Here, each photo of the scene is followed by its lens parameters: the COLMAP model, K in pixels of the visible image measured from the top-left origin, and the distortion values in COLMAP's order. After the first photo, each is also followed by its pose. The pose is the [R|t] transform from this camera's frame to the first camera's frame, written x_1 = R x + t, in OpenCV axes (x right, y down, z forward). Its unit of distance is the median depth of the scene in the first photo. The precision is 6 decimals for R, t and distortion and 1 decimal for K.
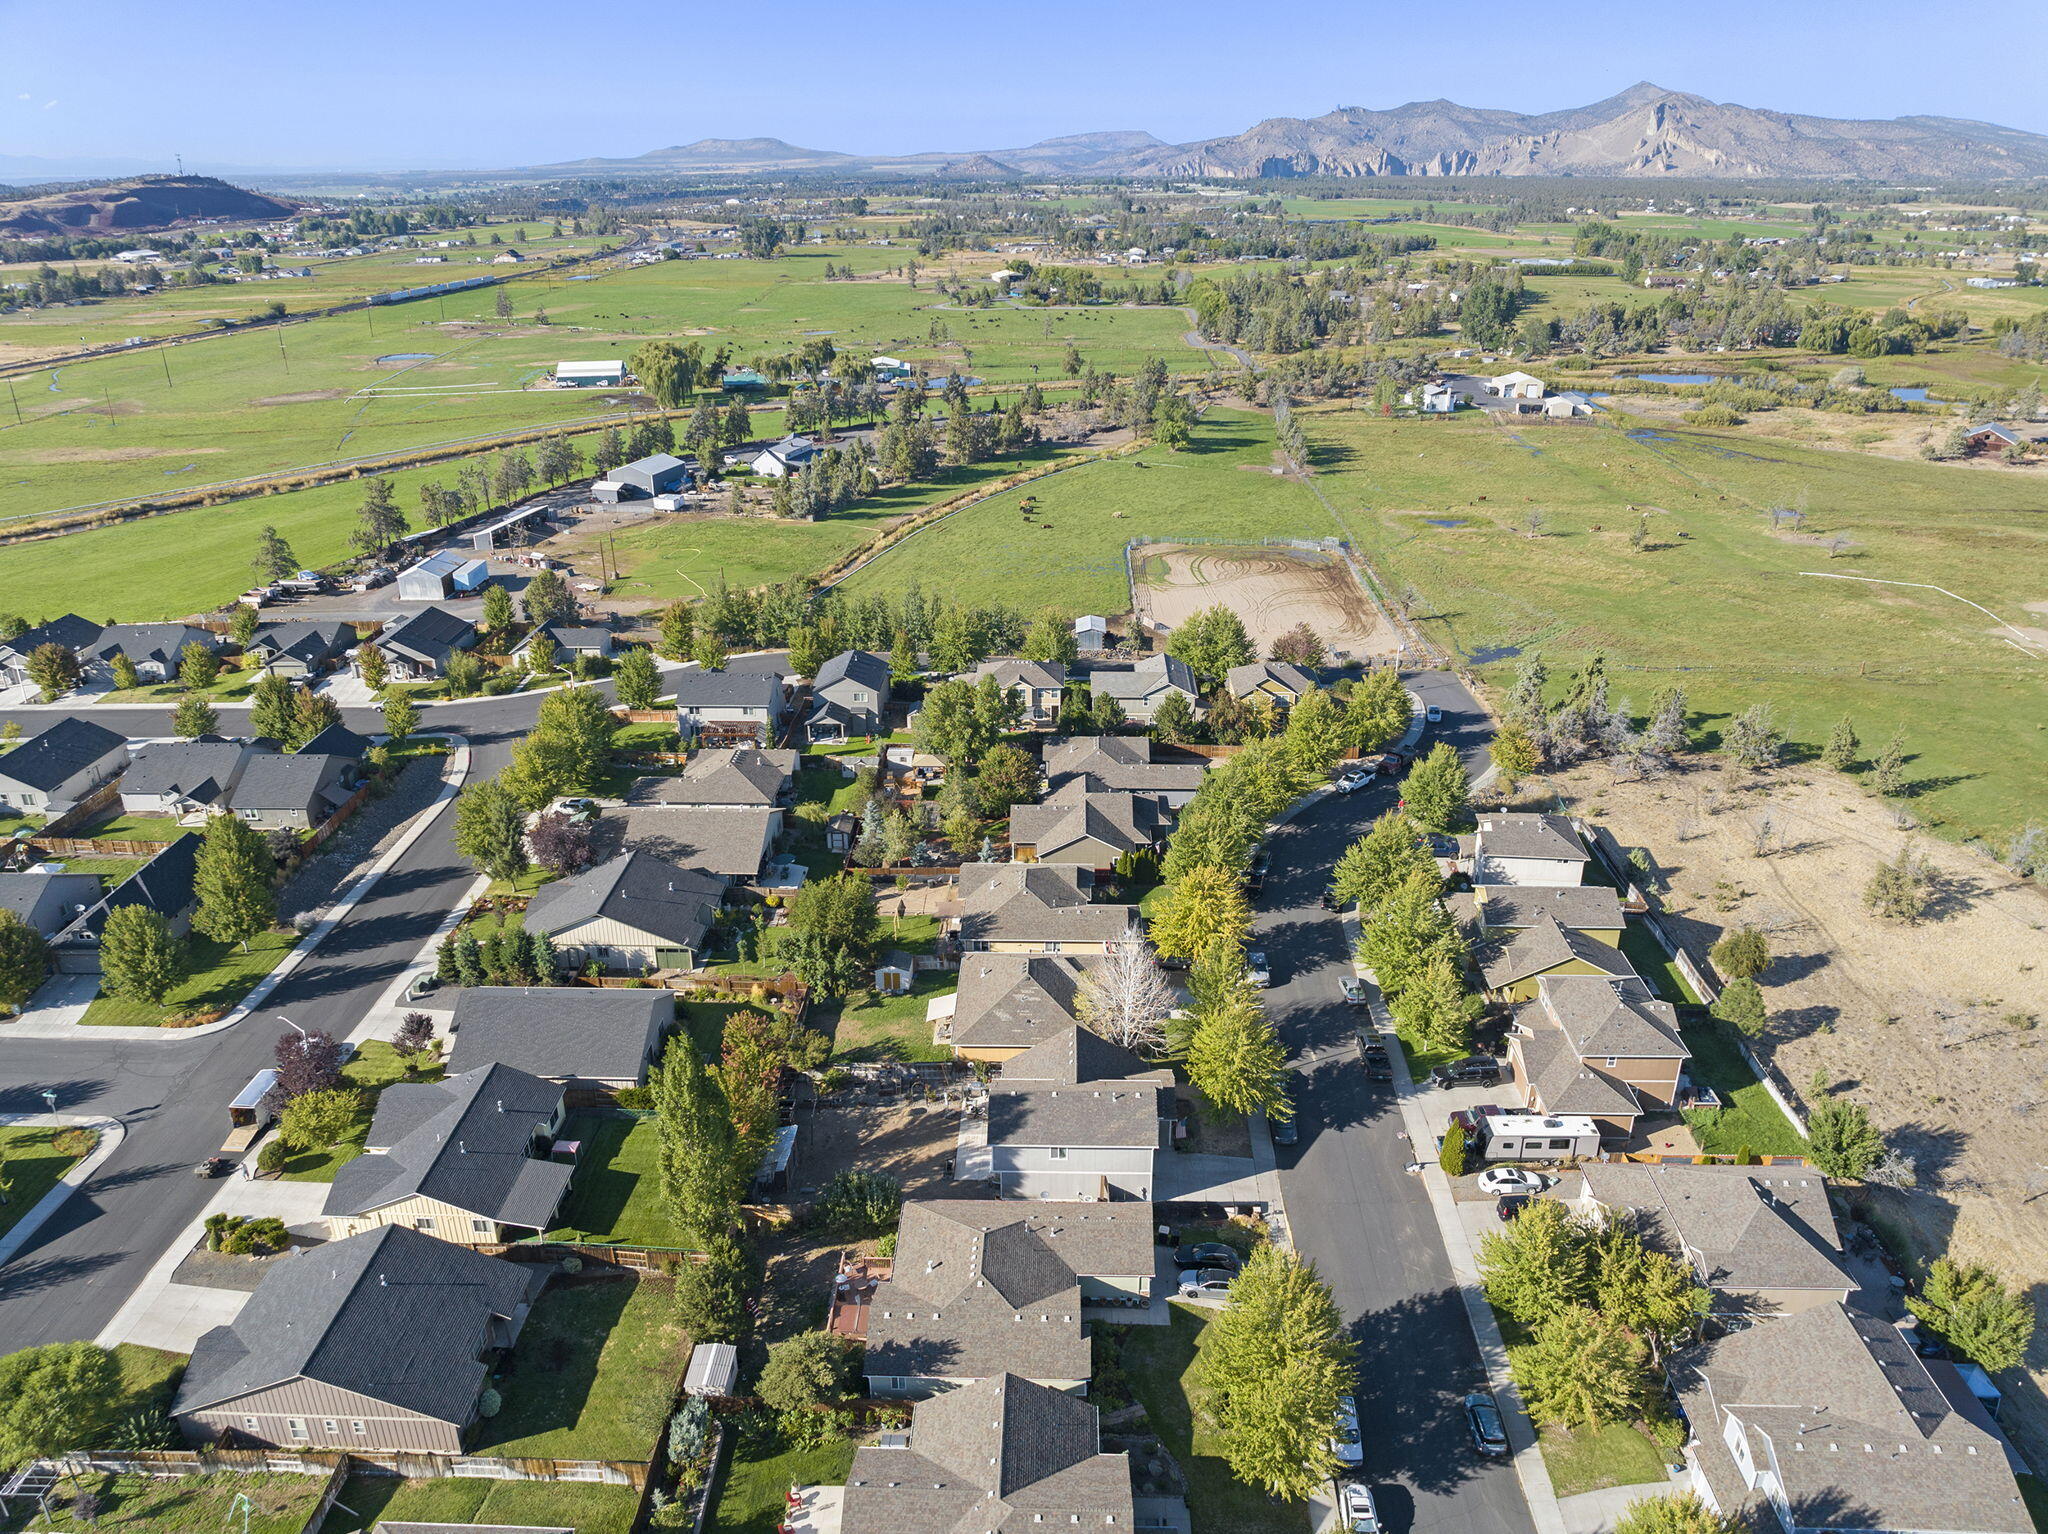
lens RADIAL K [[1435.6, 0, 1028.0], [0, 1435.6, 763.7], [0, 0, 1]] dist [-0.046896, 0.012722]
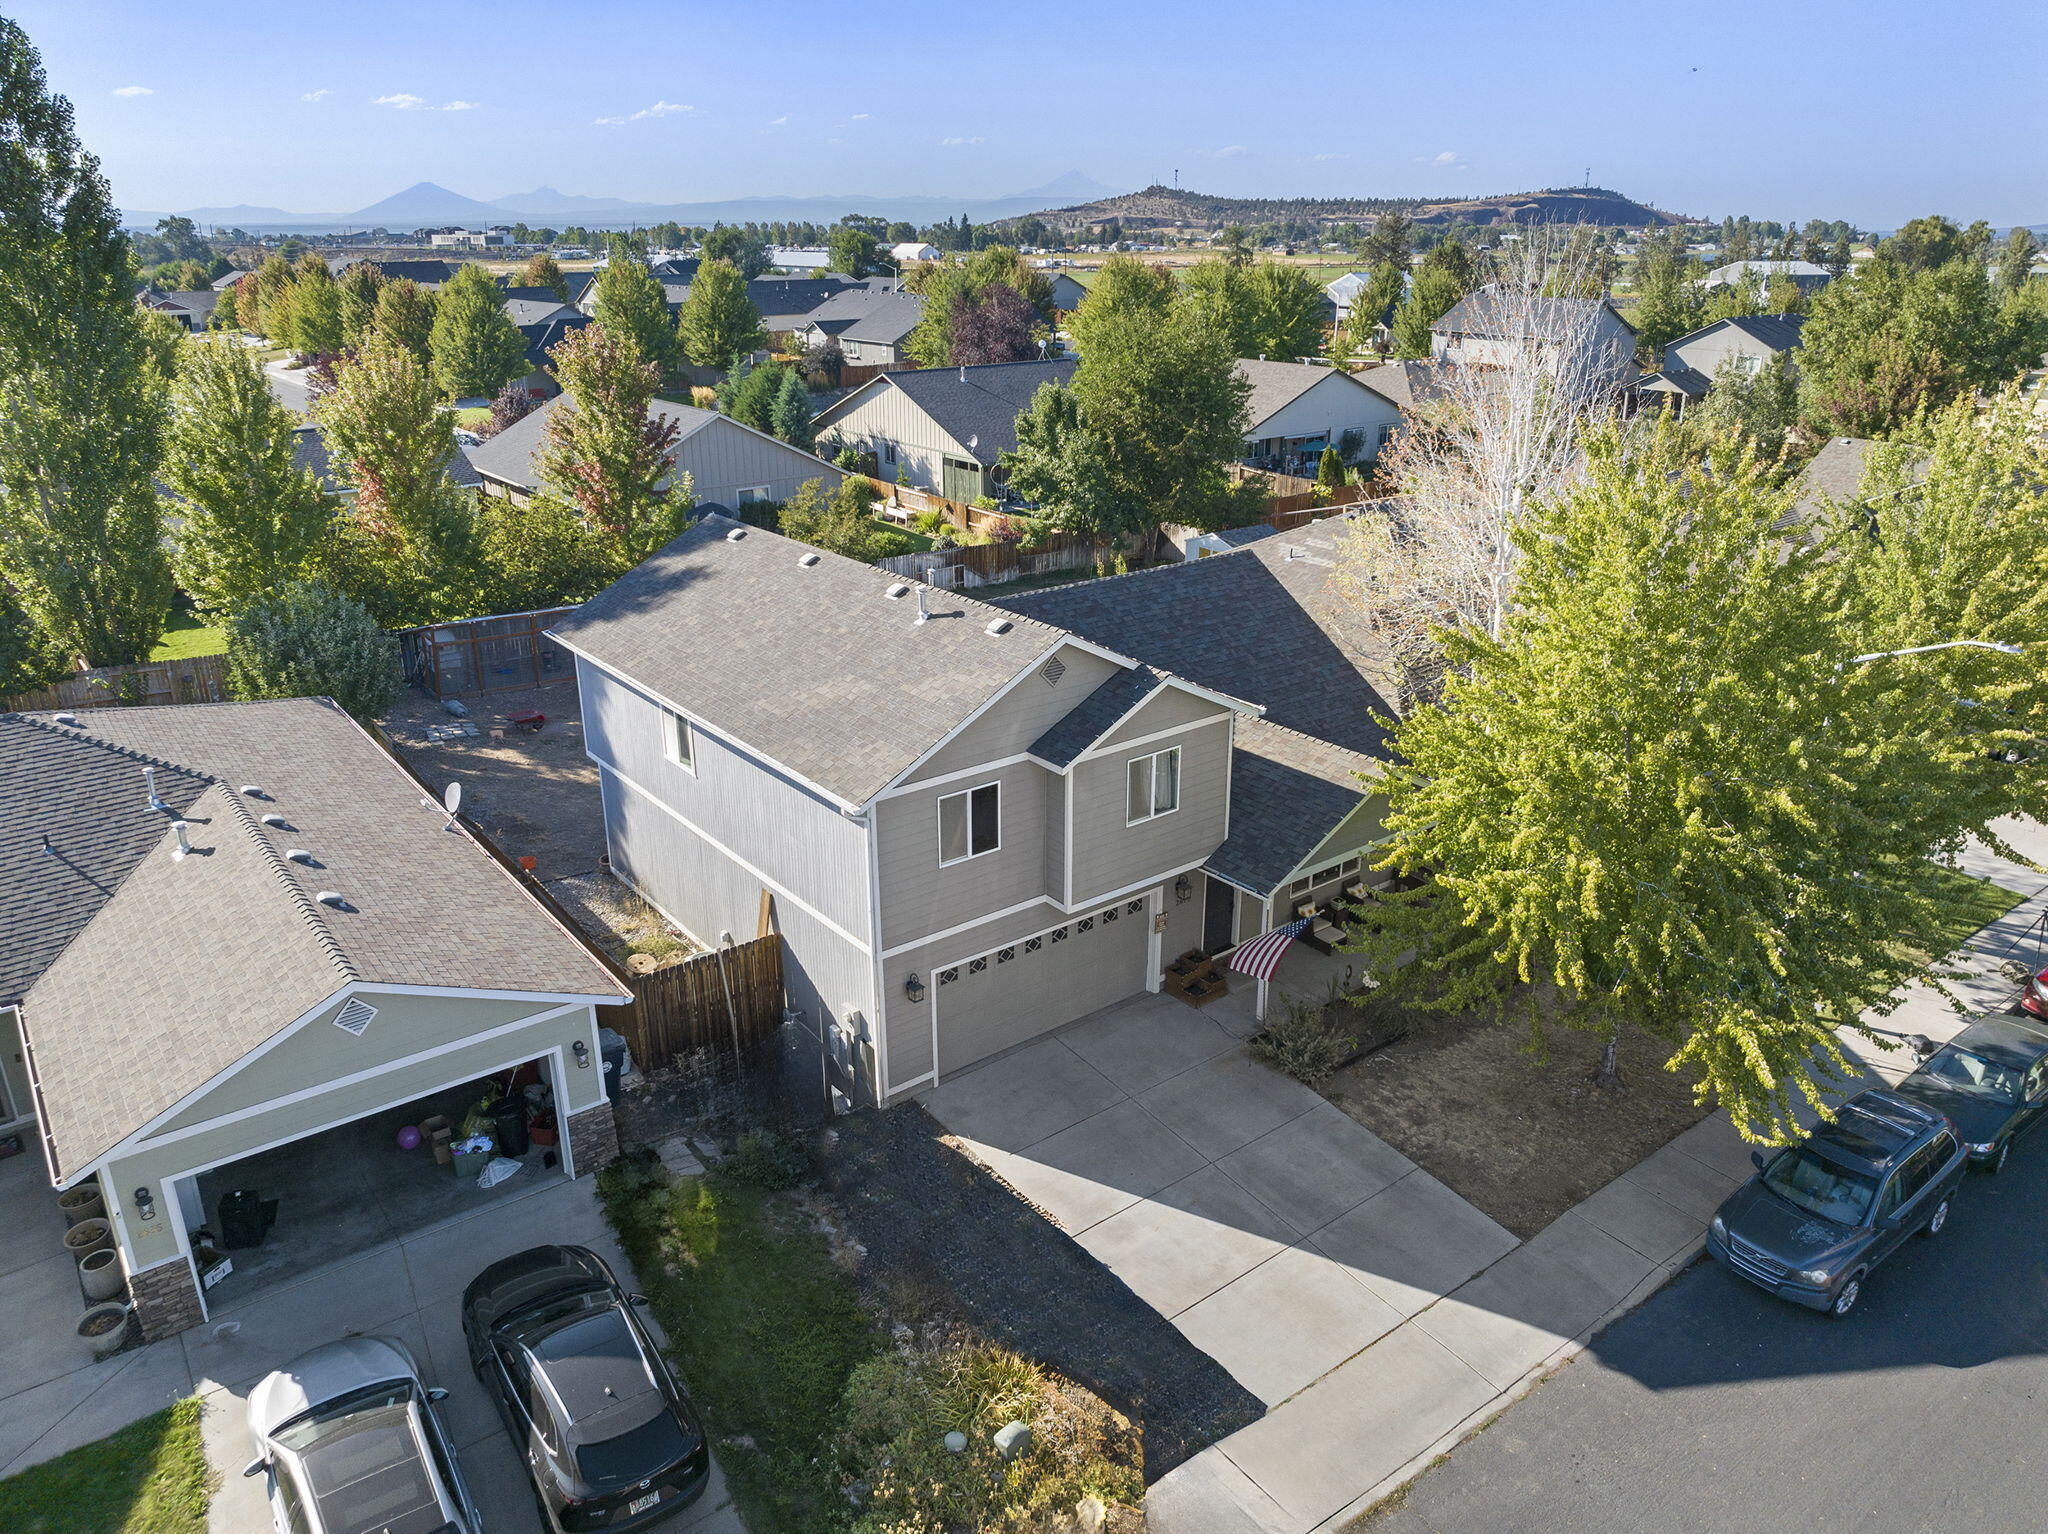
lens RADIAL K [[1435.6, 0, 1037.9], [0, 1435.6, 760.5], [0, 0, 1]] dist [-0.046896, 0.012722]
pose [[0.641235, 0.276671, -0.715731, 0.124949], [-0.303203, 0.948190, 0.094886, 0.115024], [0.704901, 0.156168, 0.691901, 0.430415]]
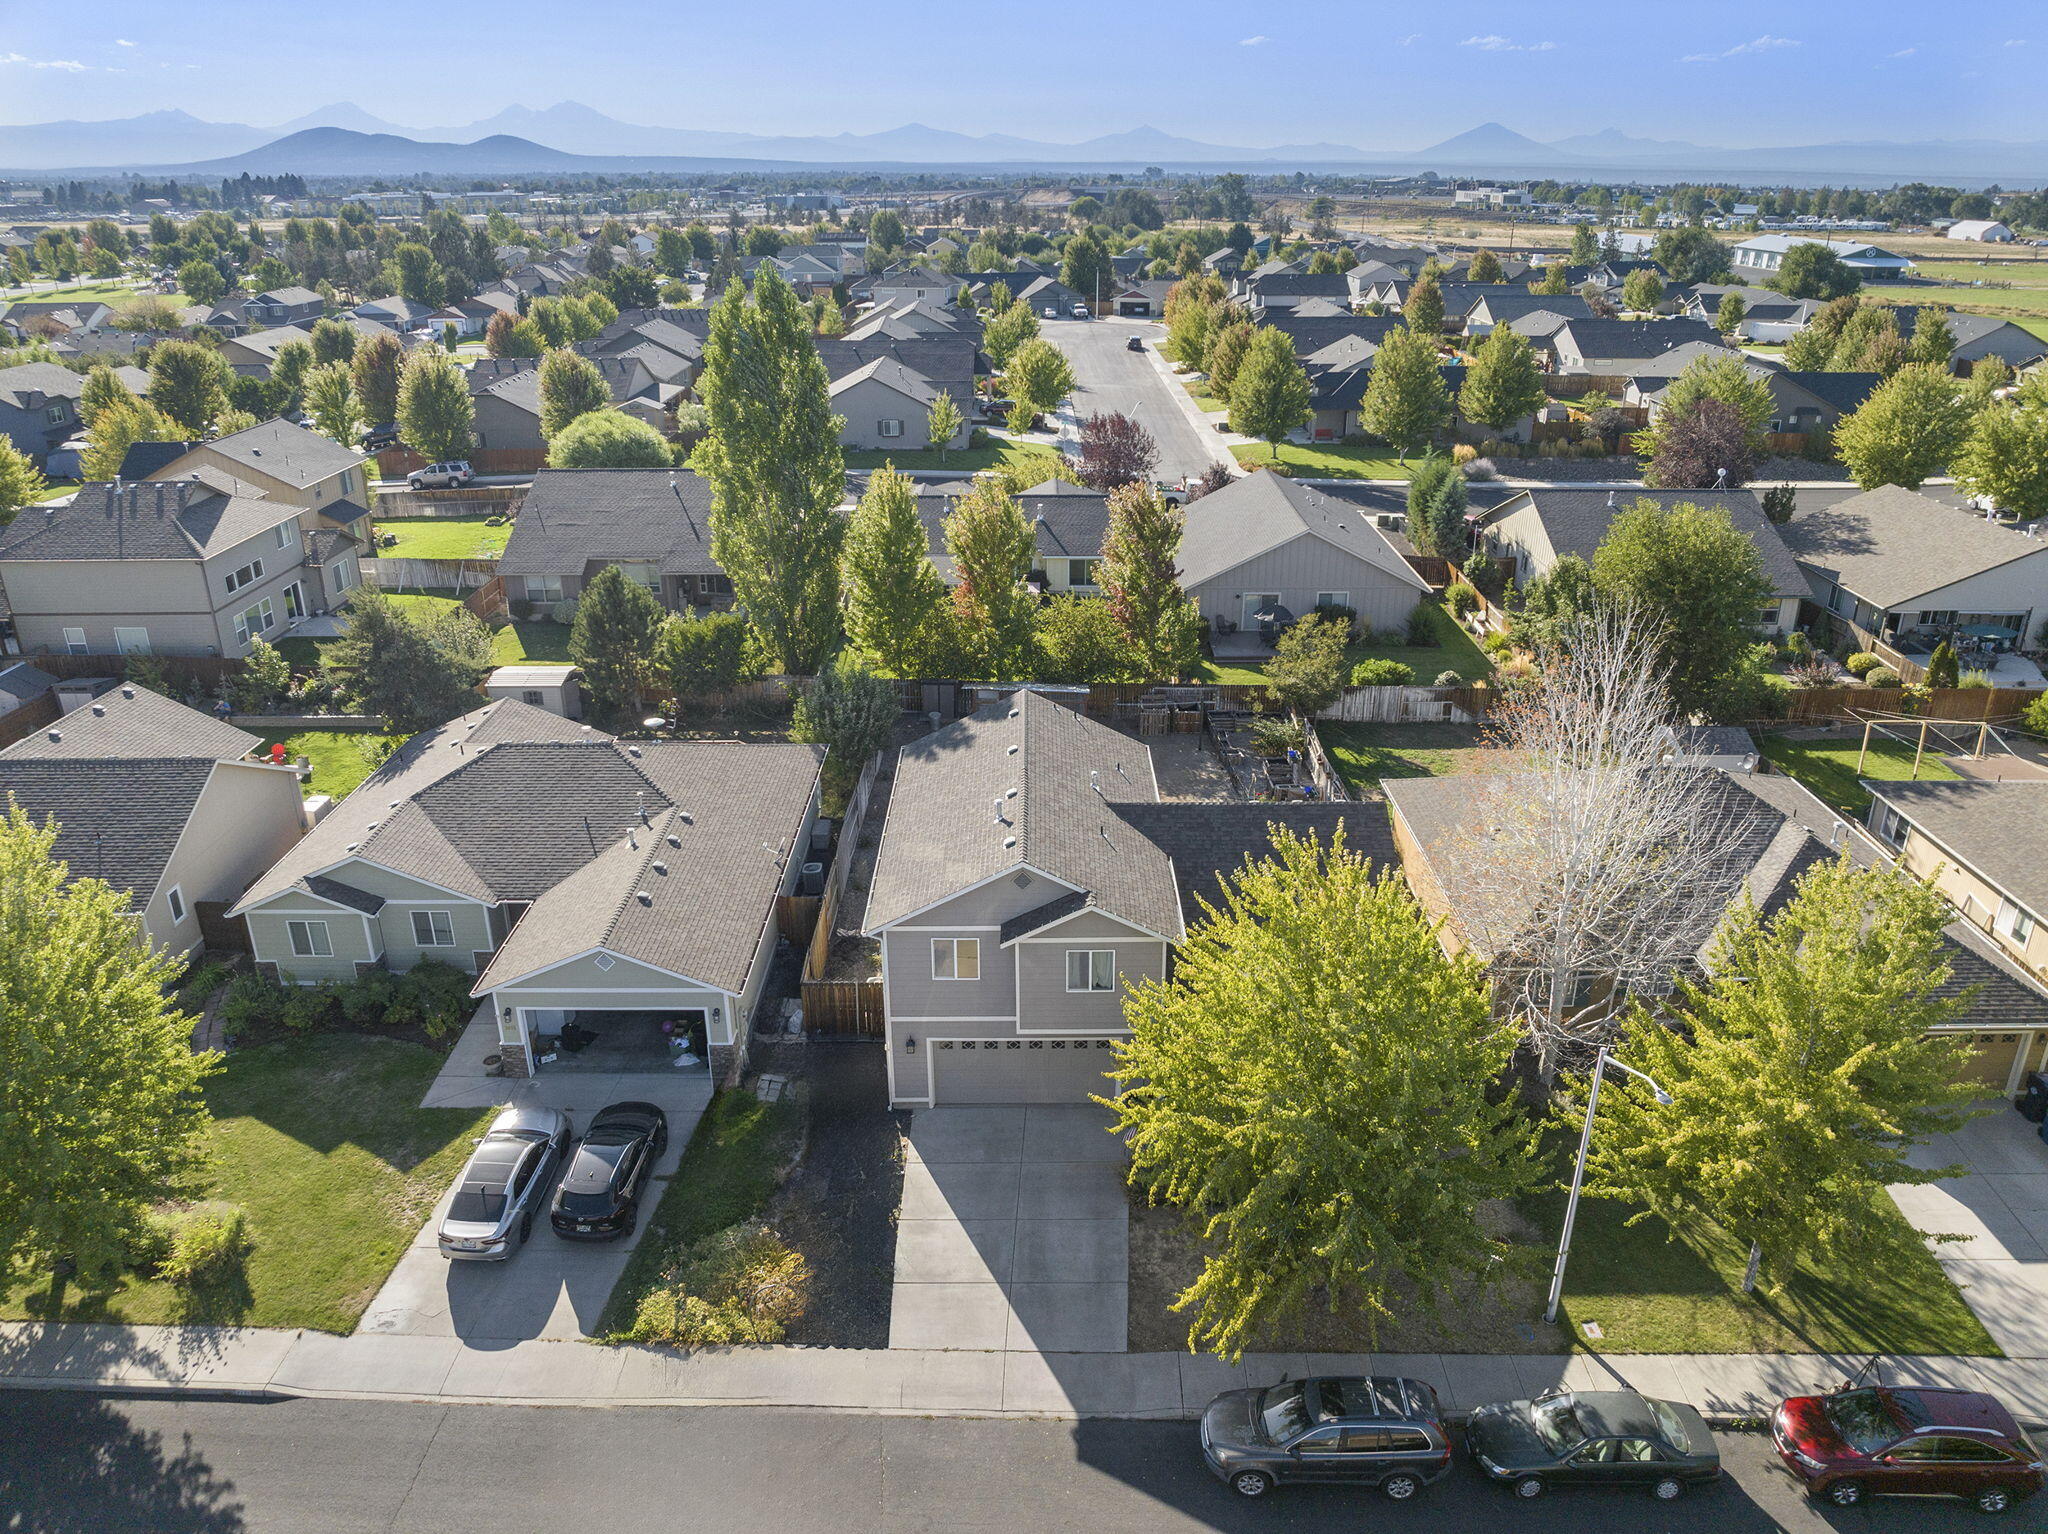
lens RADIAL K [[1435.6, 0, 1029.8], [0, 1435.6, 774.0], [0, 0, 1]] dist [-0.046896, 0.012722]
pose [[0.024780, 0.397816, -0.917131, 0.196038], [-0.384914, 0.850479, 0.358505, 0.046174], [0.922620, 0.344133, 0.174200, 0.473769]]
